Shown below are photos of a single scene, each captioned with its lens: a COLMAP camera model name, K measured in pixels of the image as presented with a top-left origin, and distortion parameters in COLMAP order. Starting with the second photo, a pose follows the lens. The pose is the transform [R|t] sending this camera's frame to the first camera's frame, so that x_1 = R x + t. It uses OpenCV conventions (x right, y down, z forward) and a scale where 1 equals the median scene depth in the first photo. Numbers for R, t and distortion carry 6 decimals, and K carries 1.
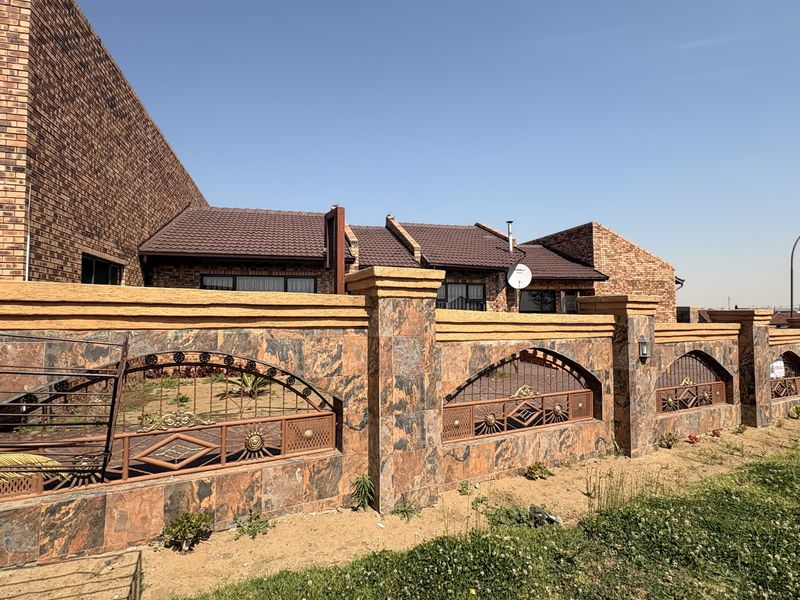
lens RADIAL K [[422.8, 0, 400.0], [0, 422.8, 300.0], [0, 0, 1]] dist [-0.000634, 0.000851]
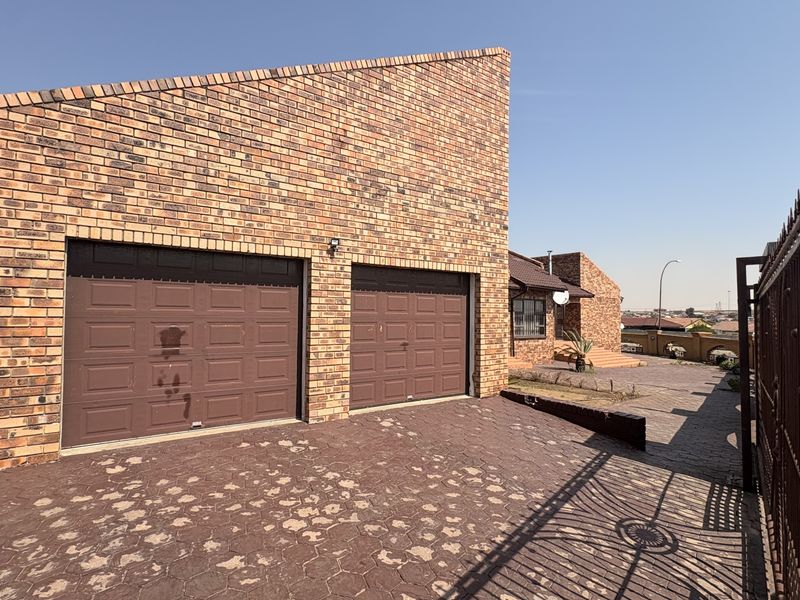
lens RADIAL K [[422.8, 0, 400.0], [0, 422.8, 300.0], [0, 0, 1]] dist [-0.000634, 0.000851]
pose [[0.940798, 0.027341, 0.337862, -0.571135], [-0.029883, 0.999551, 0.002324, -0.026018], [-0.337647, -0.012283, 0.941193, -0.047811]]
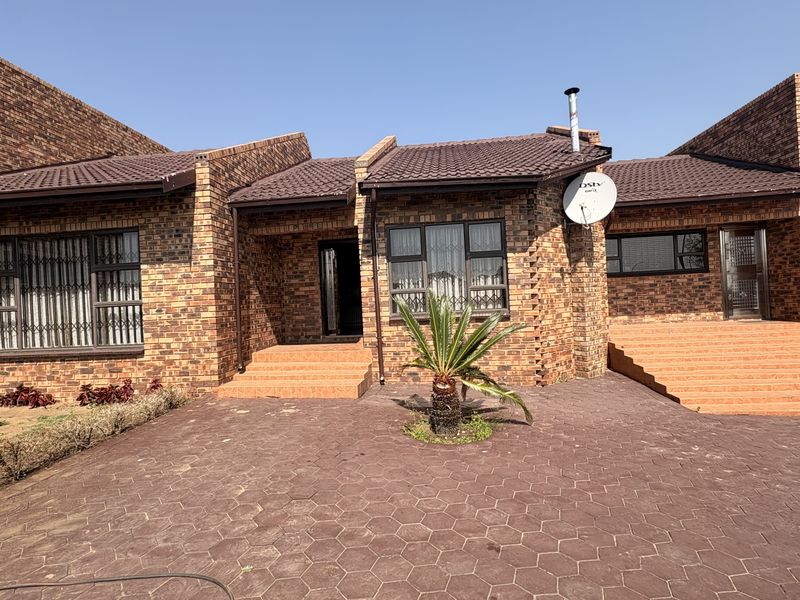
lens RADIAL K [[422.8, 0, 400.0], [0, 422.8, 300.0], [0, 0, 1]] dist [-0.000634, 0.000851]
pose [[0.933274, -0.035705, -0.357385, 0.231241], [0.055399, 0.997449, 0.045019, 0.023556], [0.354866, -0.061814, 0.932871, 0.439991]]
